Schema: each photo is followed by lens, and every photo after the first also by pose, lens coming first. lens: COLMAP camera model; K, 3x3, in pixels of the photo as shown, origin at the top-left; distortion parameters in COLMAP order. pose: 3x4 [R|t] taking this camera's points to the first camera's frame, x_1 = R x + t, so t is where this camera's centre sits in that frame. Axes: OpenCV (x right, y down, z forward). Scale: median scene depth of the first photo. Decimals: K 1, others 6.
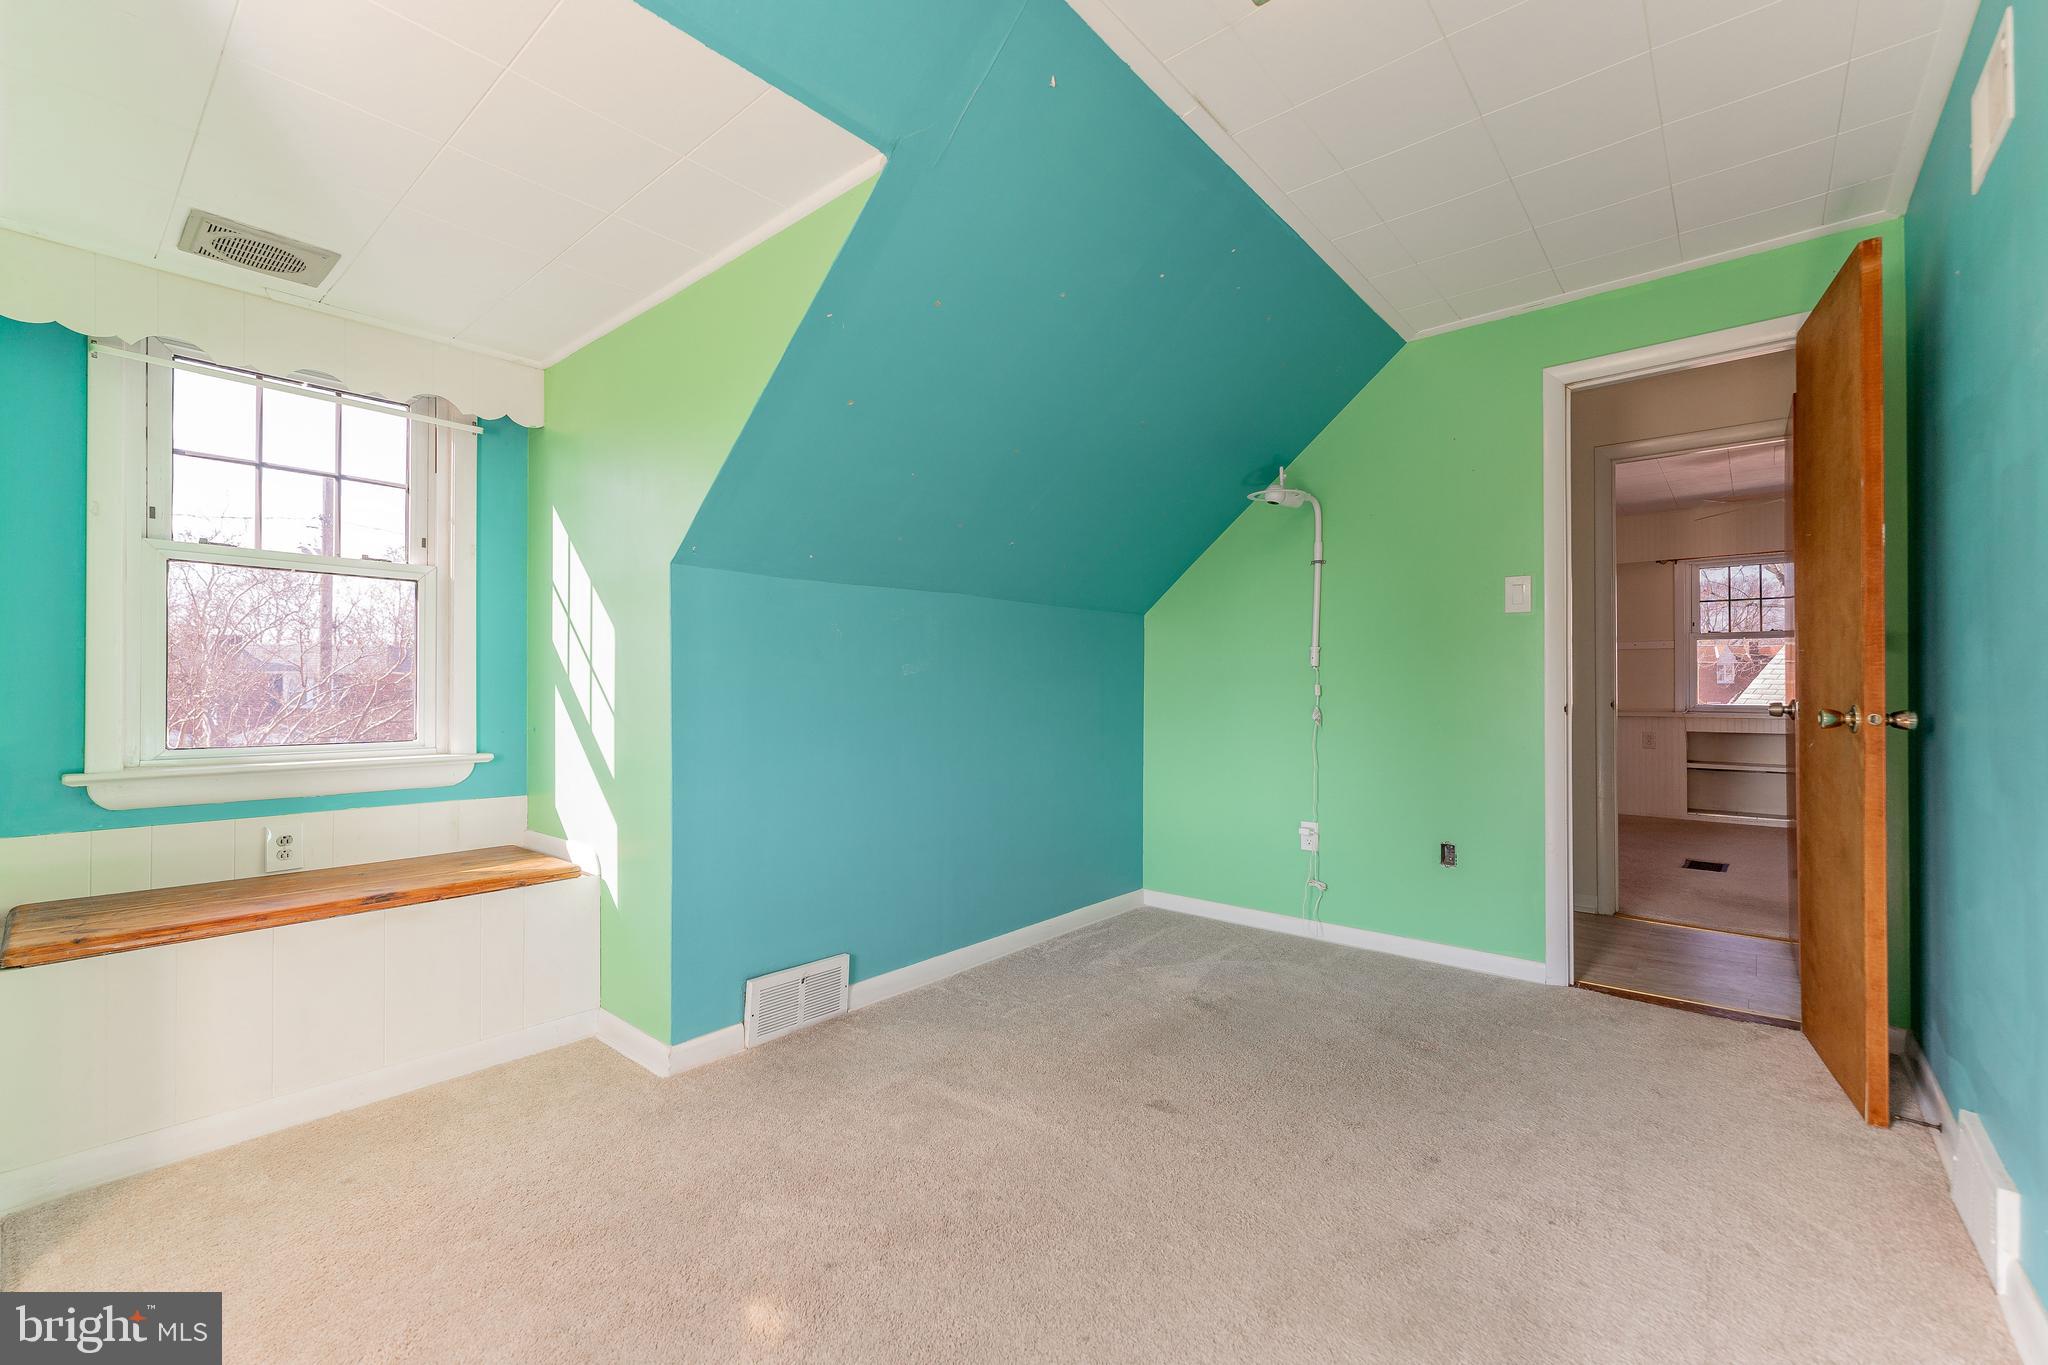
lens RADIAL K [[856.7, 0, 1033.2], [0, 856.7, 636.7], [0, 0, 1]] dist [0.004367, 0.000199]
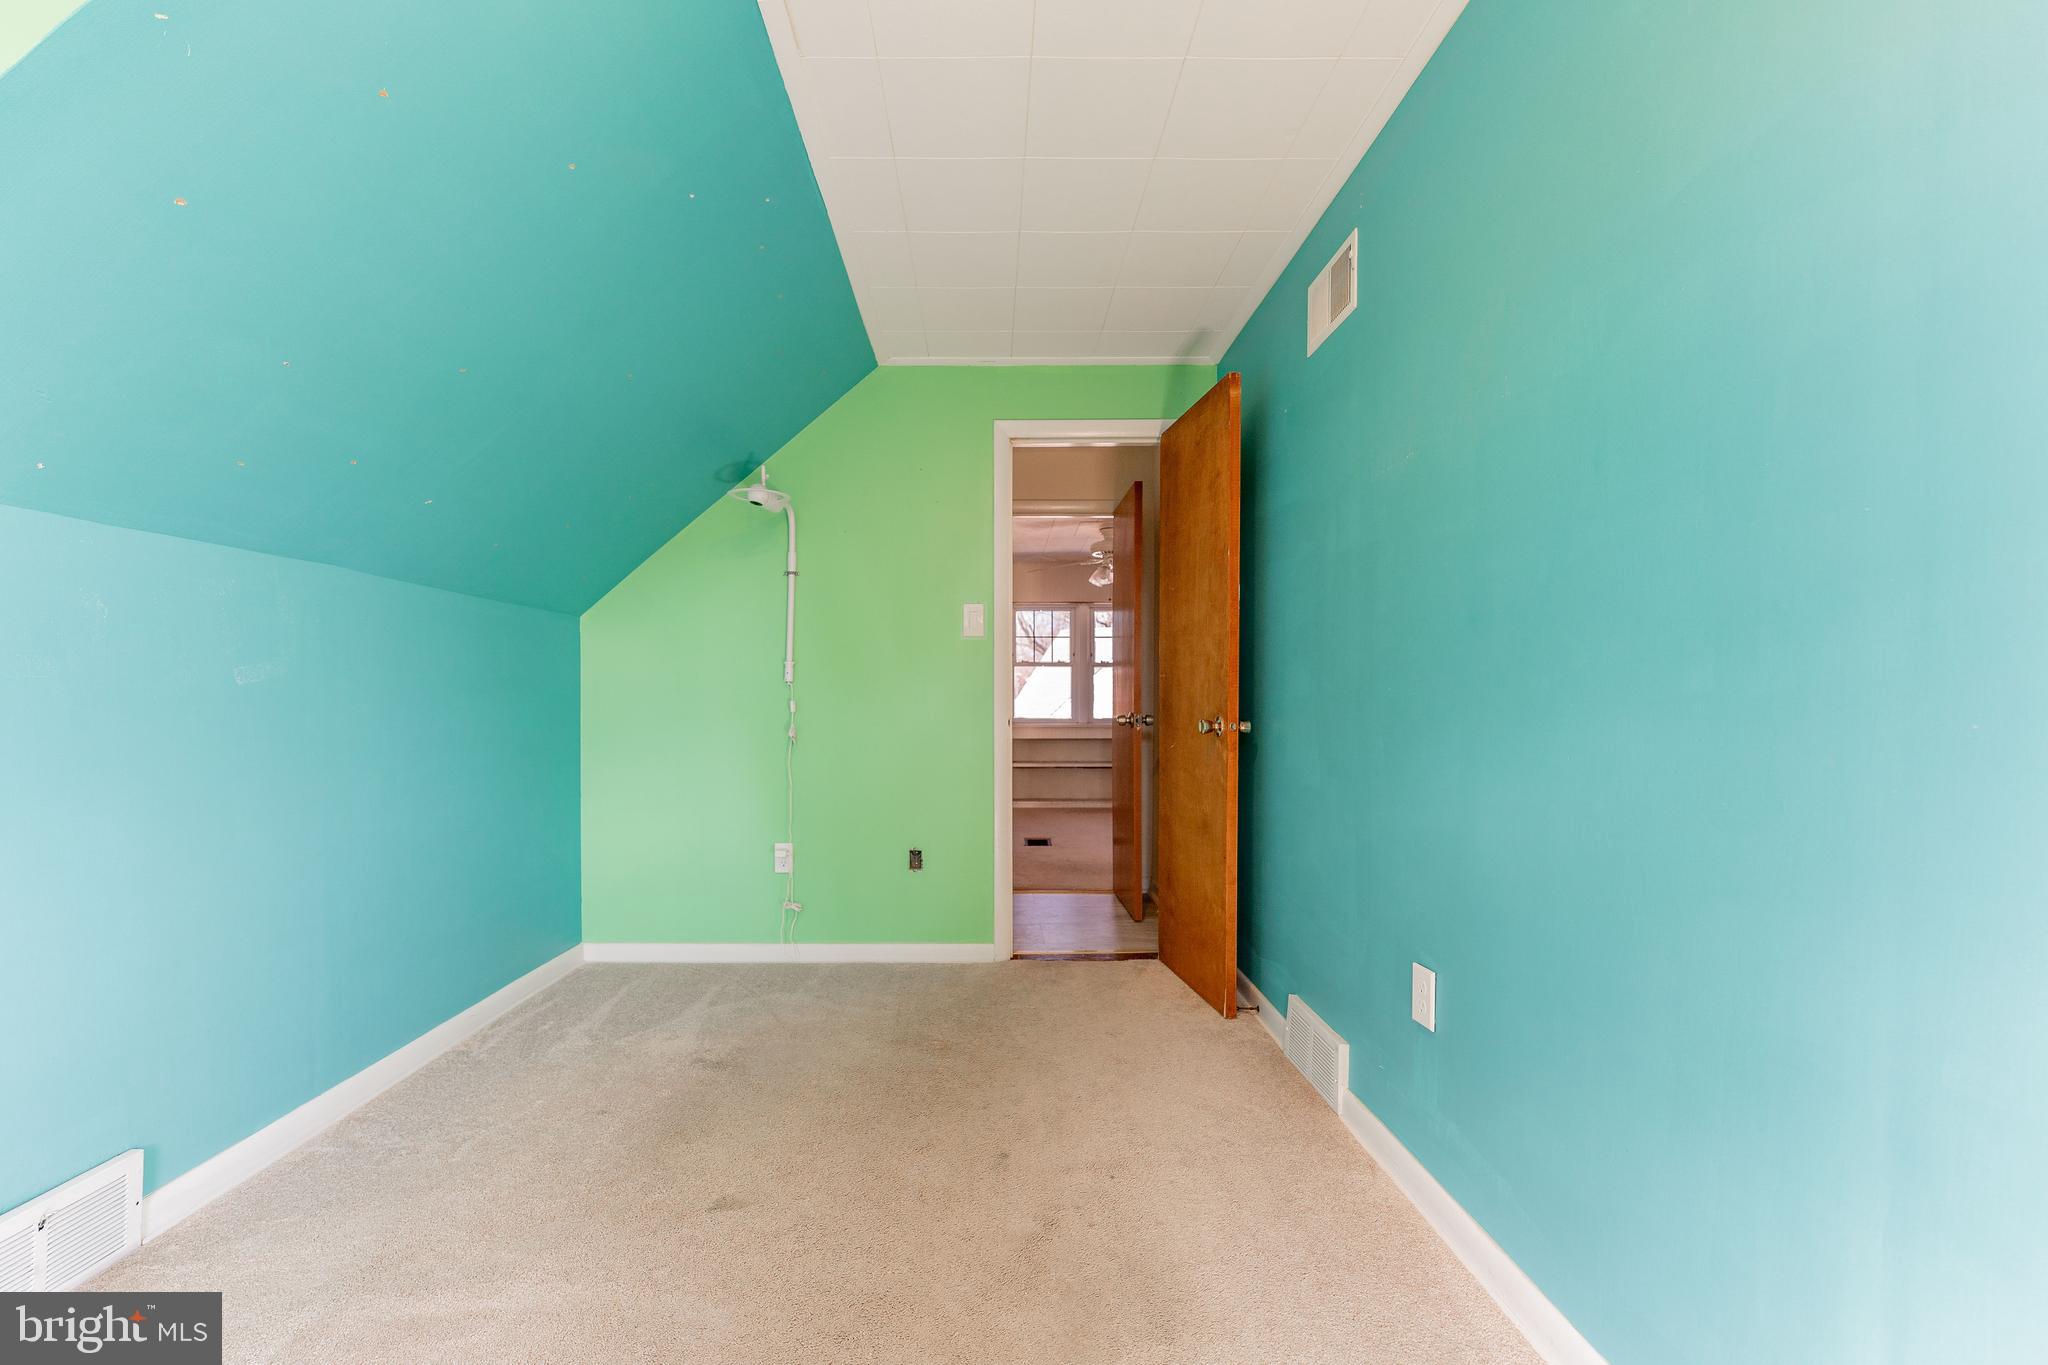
lens RADIAL K [[840.4, 0, 1012.3], [0, 840.4, 696.6], [0, 0, 1]] dist [-0.000010, 0.000268]
pose [[0.760615, 0.005811, 0.649177, -0.129979], [-0.038413, 0.998611, 0.036067, 0.010613], [-0.648066, -0.052370, 0.759782, 0.169885]]
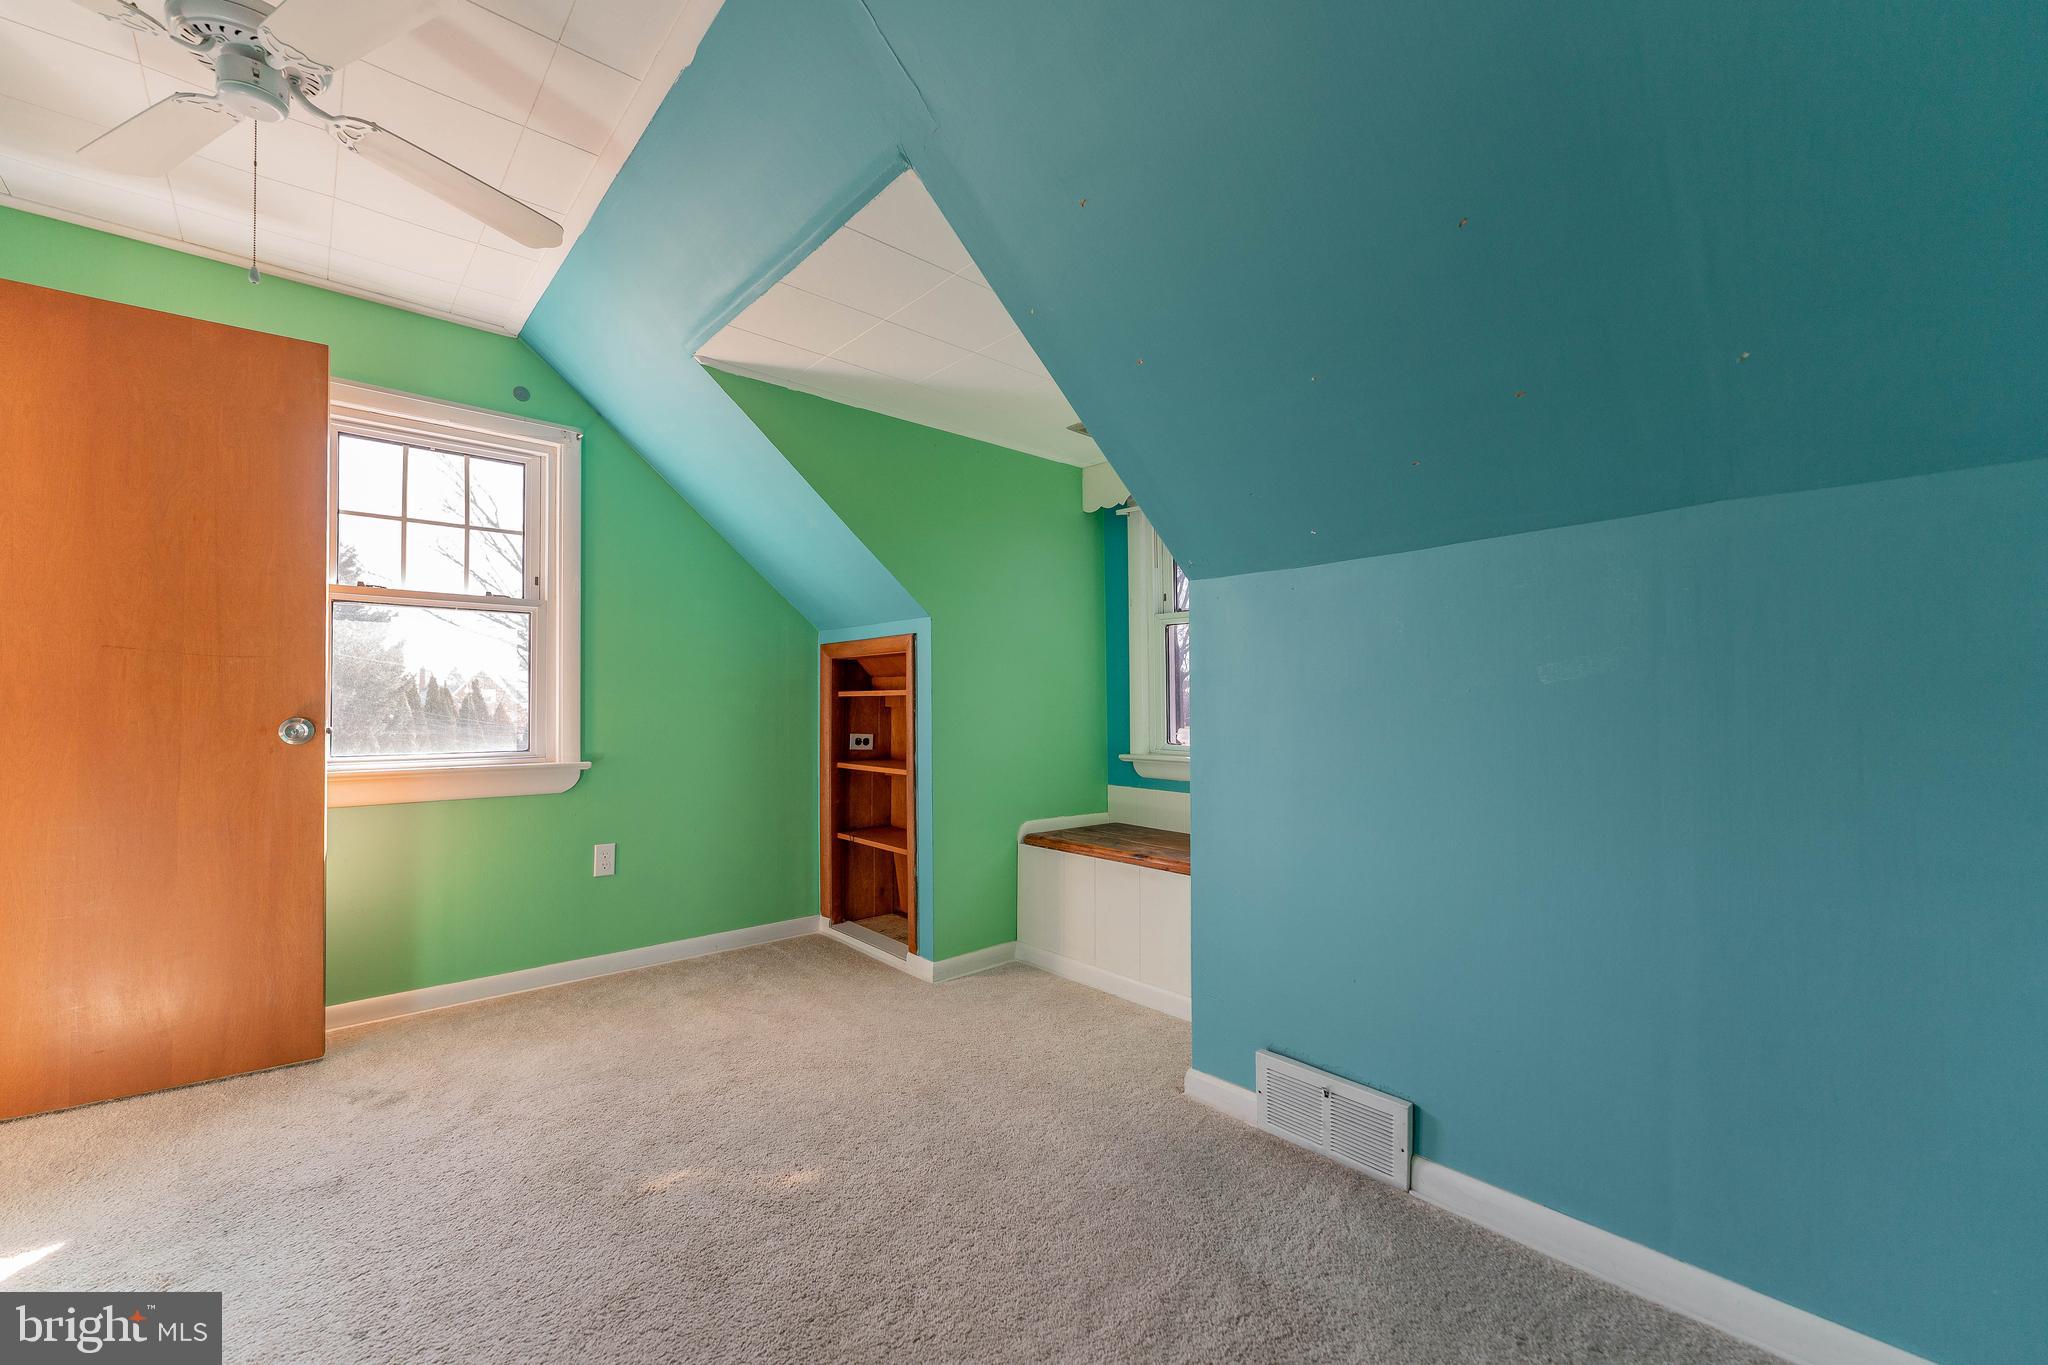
lens RADIAL K [[840.4, 0, 1012.3], [0, 840.4, 696.6], [0, 0, 1]] dist [-0.000010, 0.000268]
pose [[-0.167304, -0.012494, -0.985826, 0.455974], [0.055845, 0.998194, -0.022129, 0.047964], [0.984322, -0.058756, -0.166304, 0.781165]]
